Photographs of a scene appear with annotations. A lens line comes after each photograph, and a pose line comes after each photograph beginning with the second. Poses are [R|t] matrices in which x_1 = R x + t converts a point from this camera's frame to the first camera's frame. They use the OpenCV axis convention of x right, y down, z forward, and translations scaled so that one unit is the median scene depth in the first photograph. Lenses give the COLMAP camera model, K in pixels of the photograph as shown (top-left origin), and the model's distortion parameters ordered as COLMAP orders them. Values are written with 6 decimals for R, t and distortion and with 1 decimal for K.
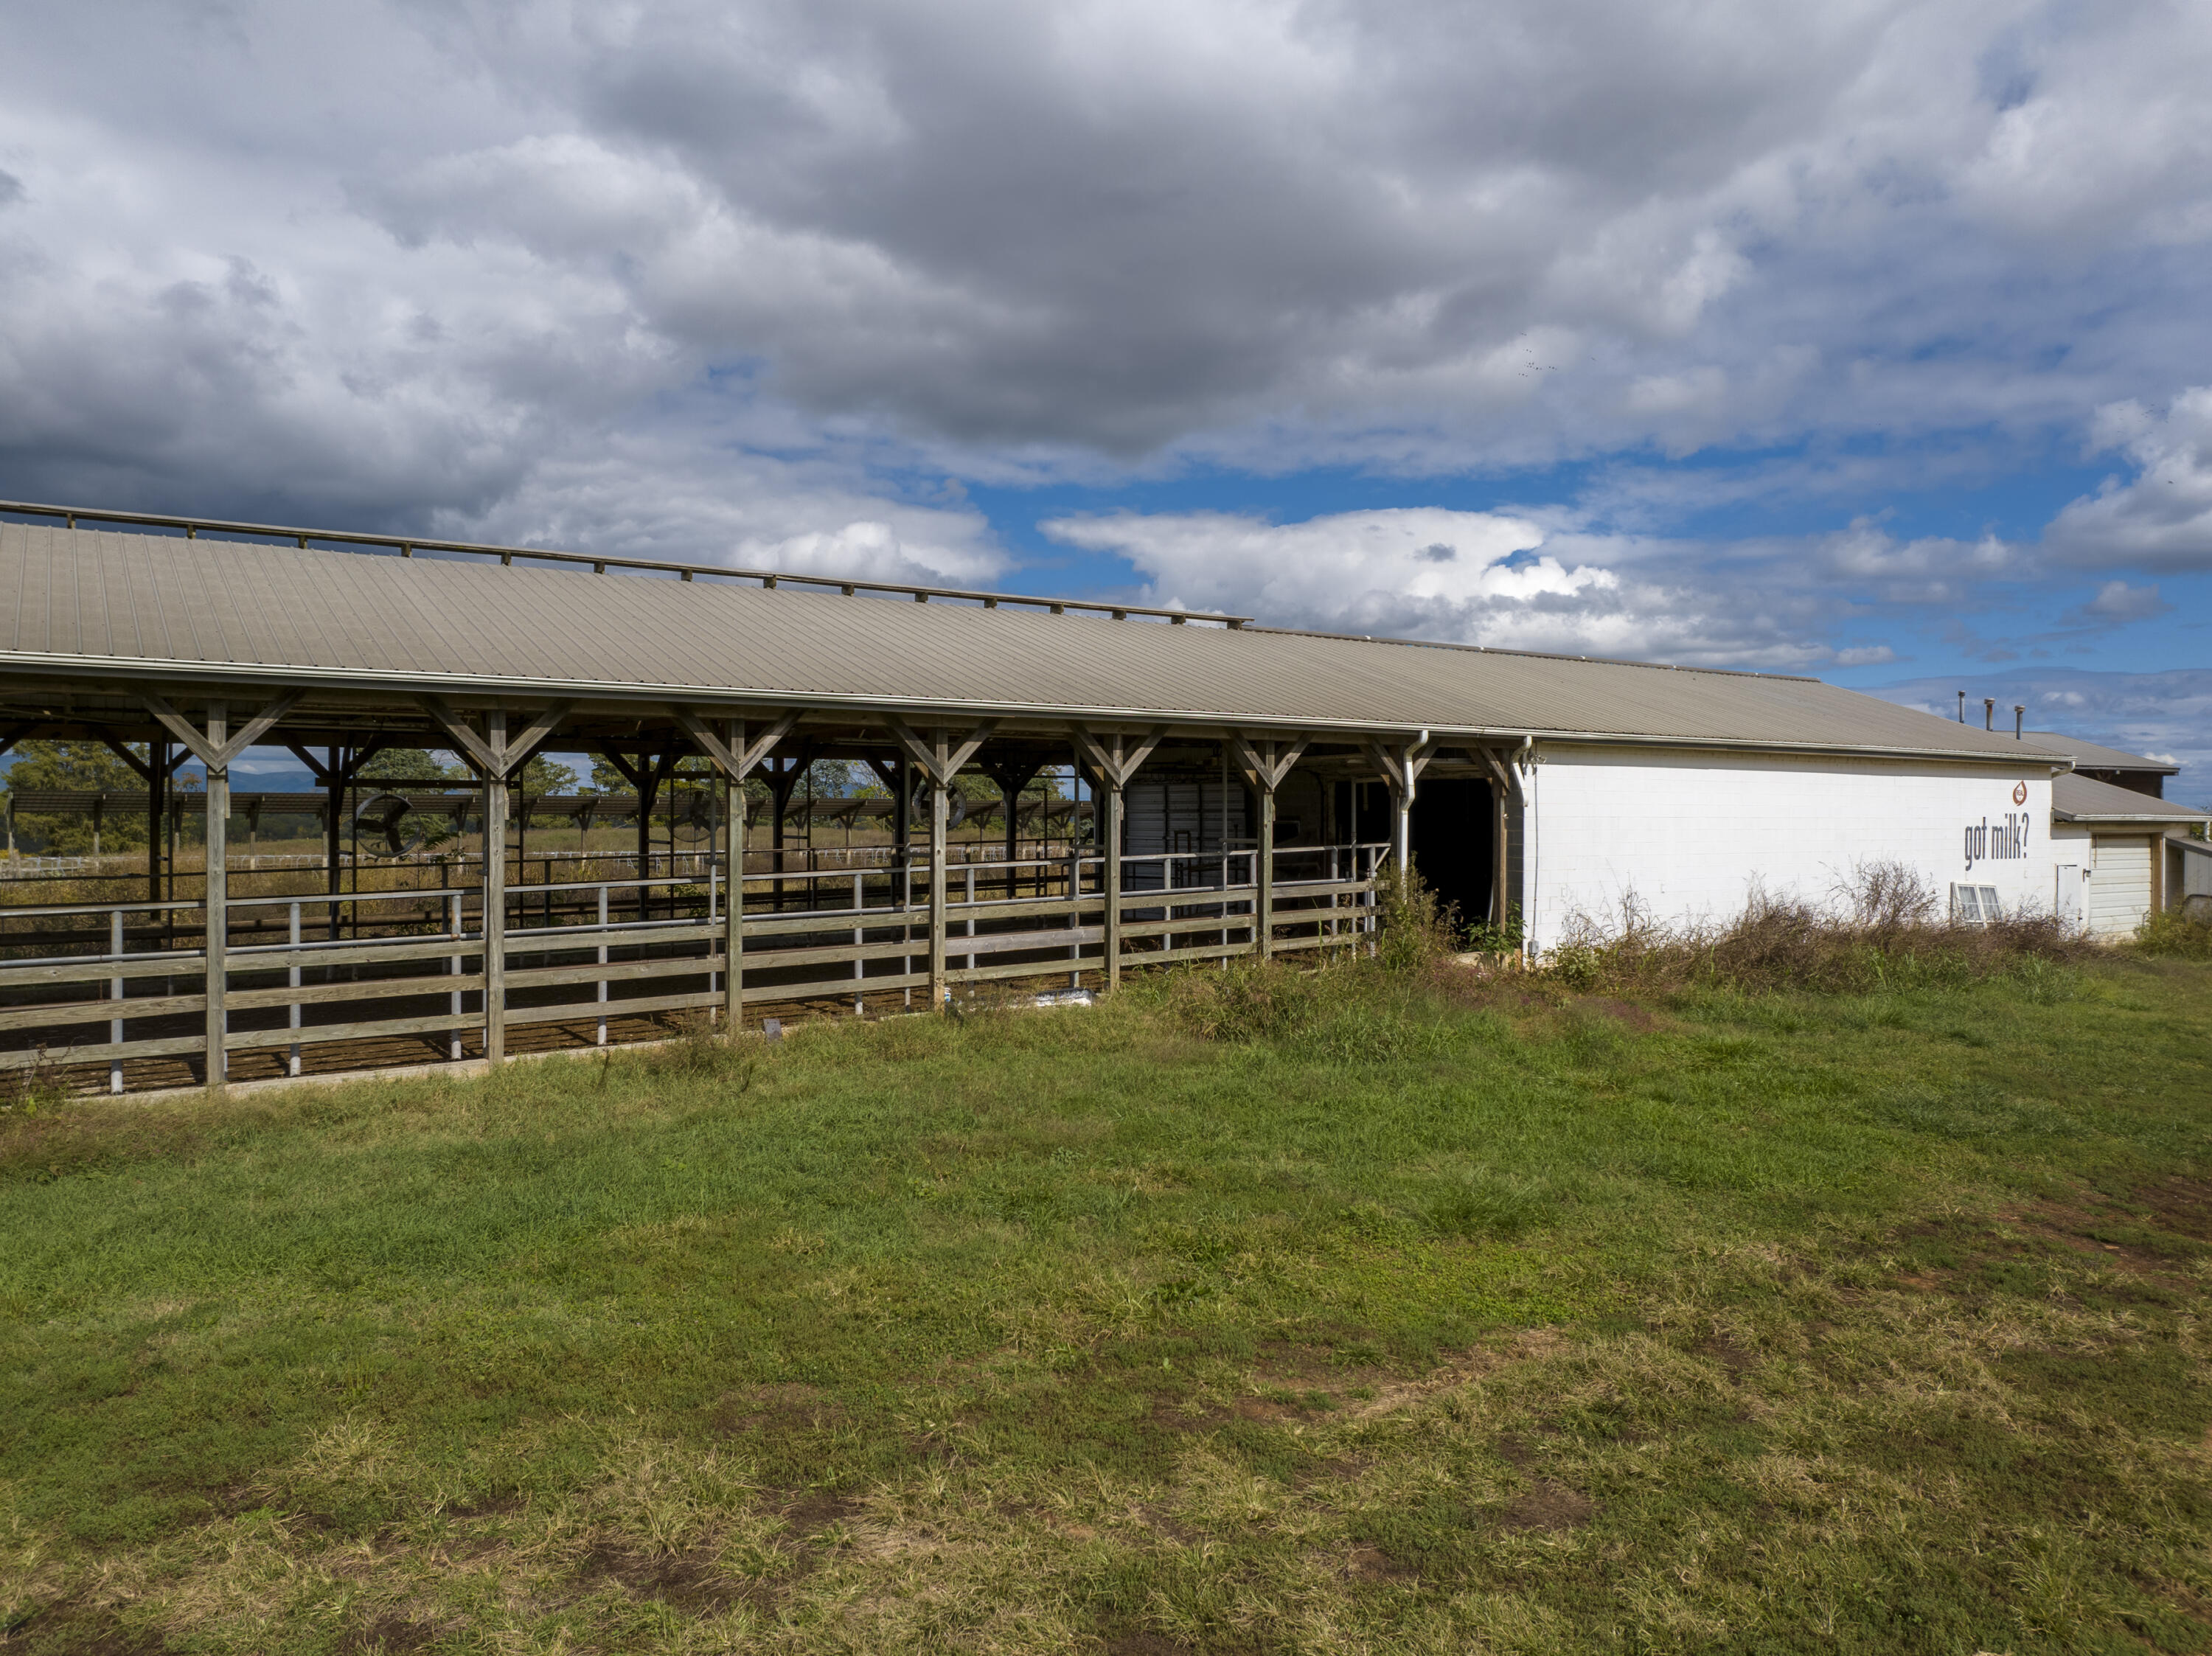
lens RADIAL K [[1579.7, 0, 1089.6], [0, 1579.7, 807.0], [0, 0, 1]] dist [-0.038426, 0.015222]
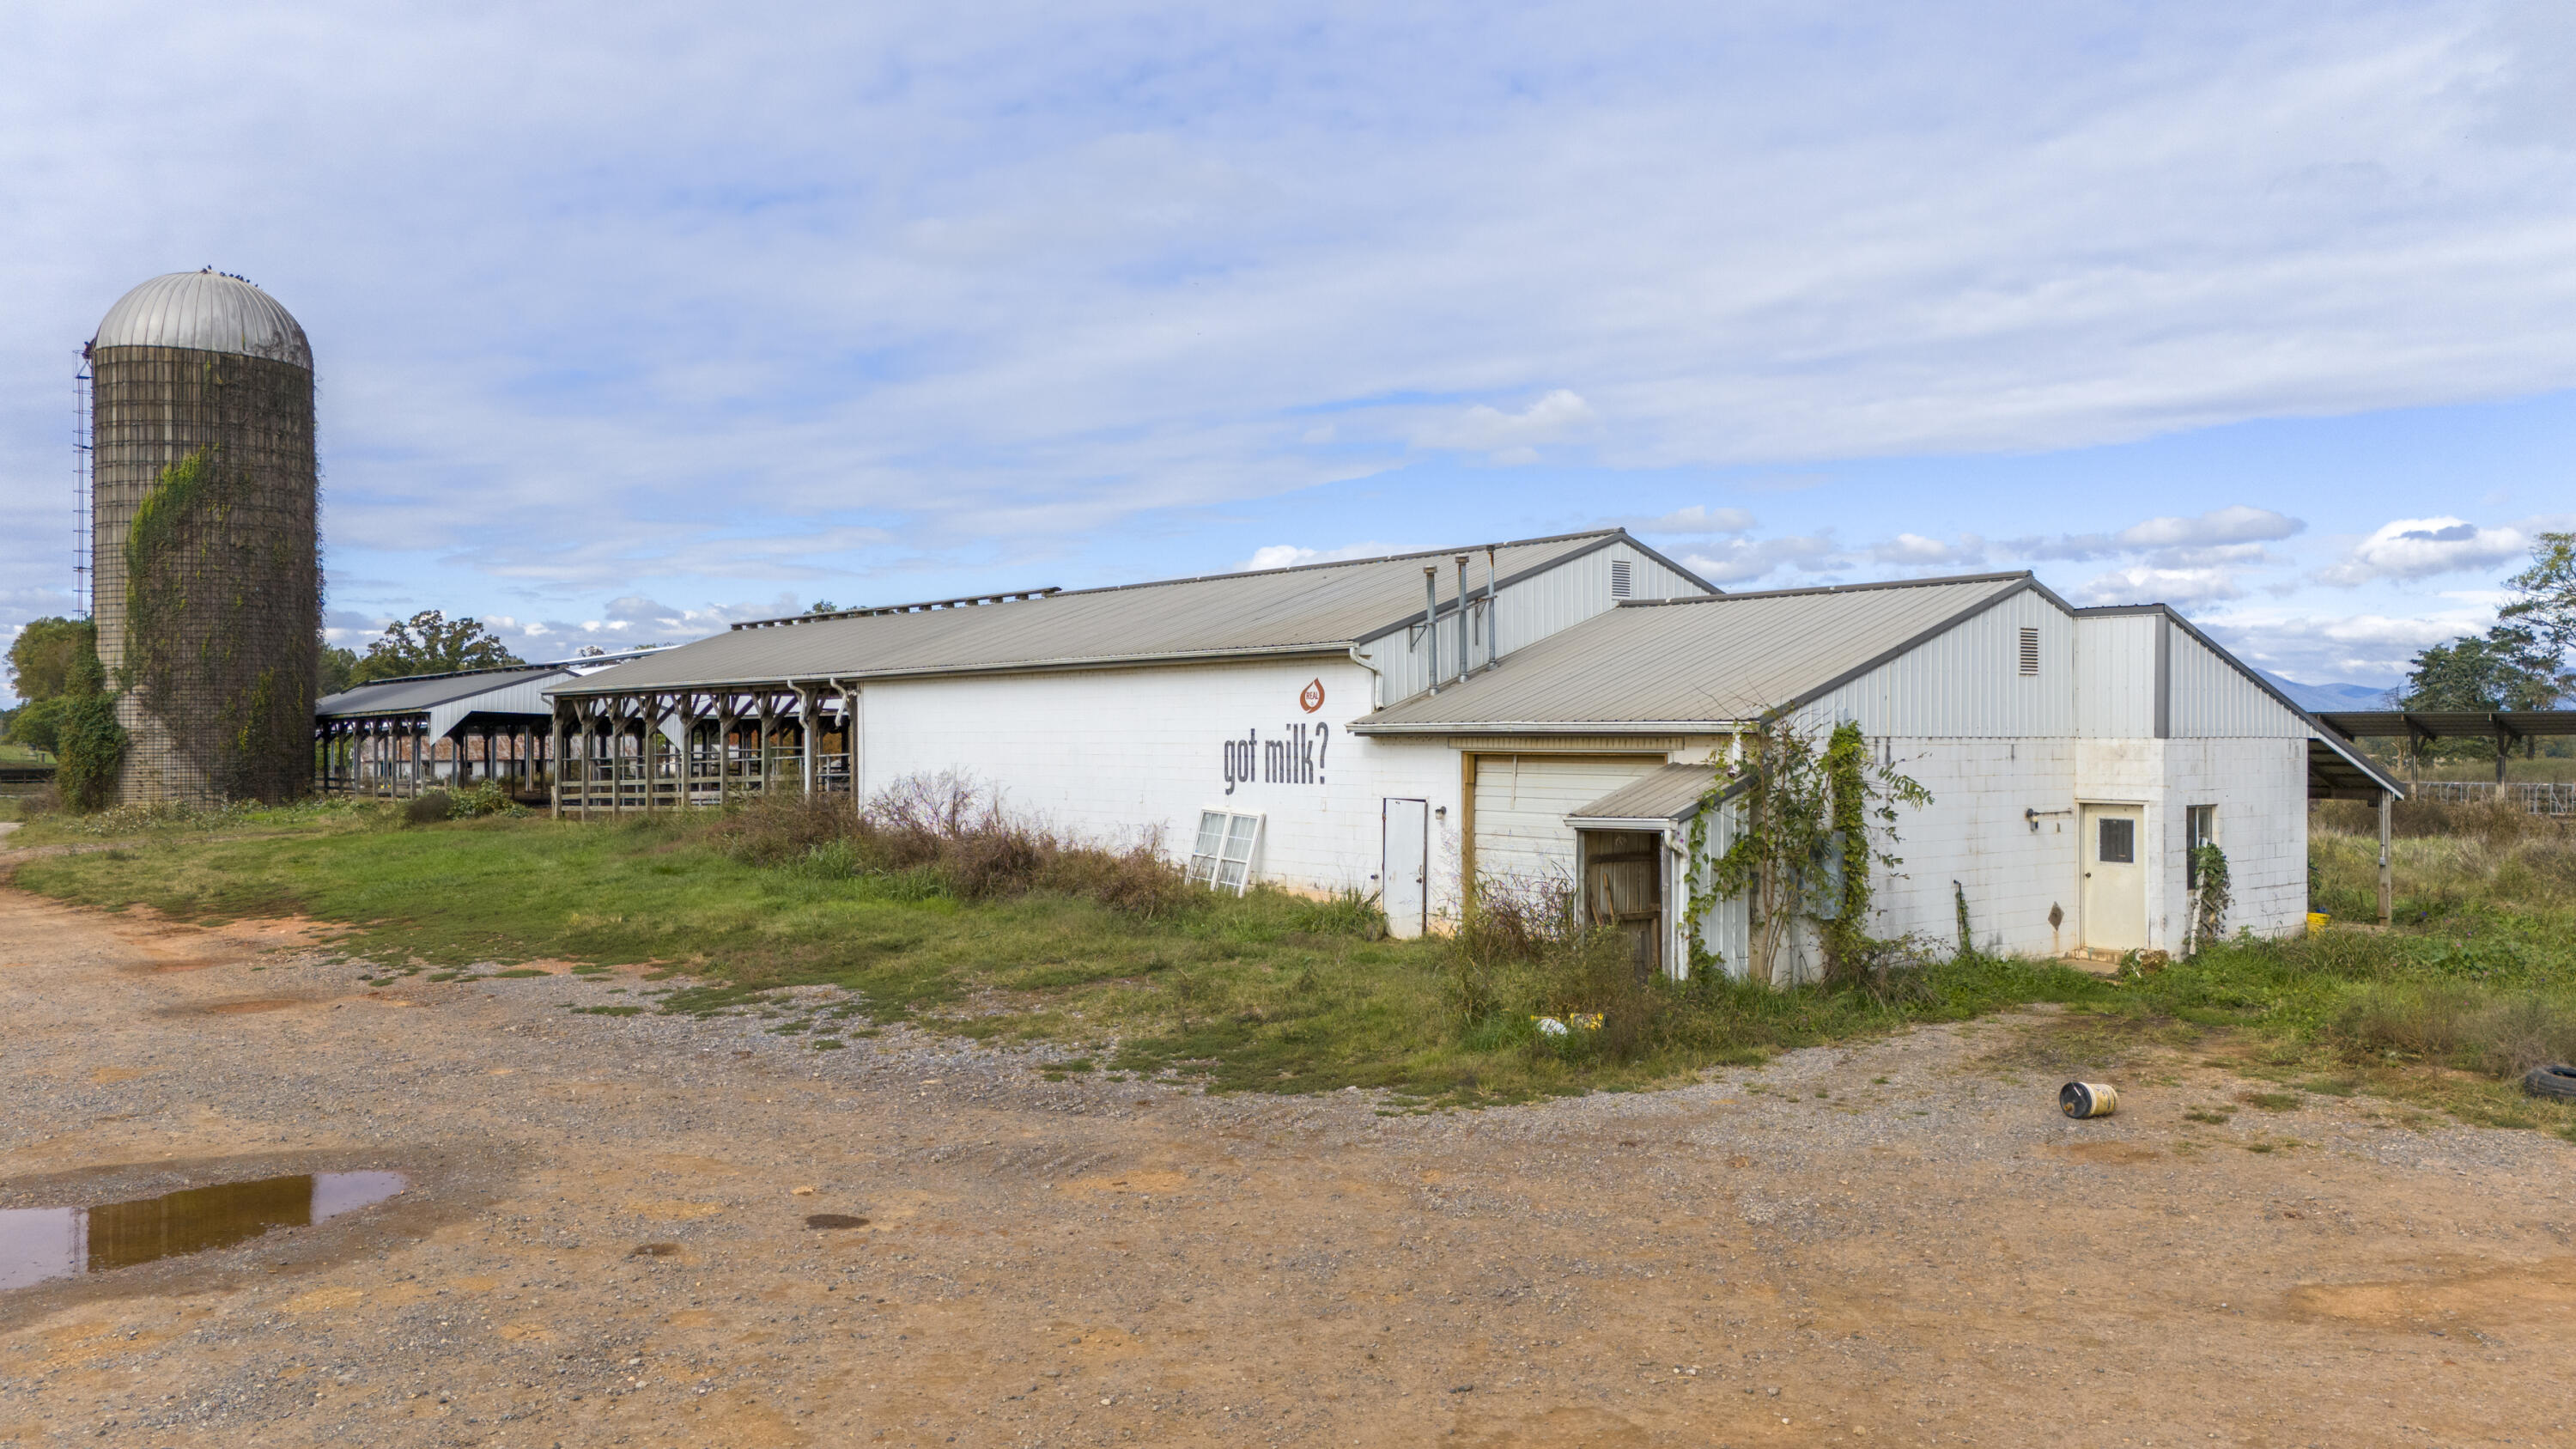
lens RADIAL K [[1882.9, 0, 1287.8], [0, 1882.9, 722.0], [0, 0, 1]] dist [0.075402, -0.041643]
pose [[0.085421, -0.015583, -0.996223, 2.065805], [0.004839, 0.999872, -0.015225, 0.023965], [0.996333, -0.003520, 0.085485, 1.271840]]
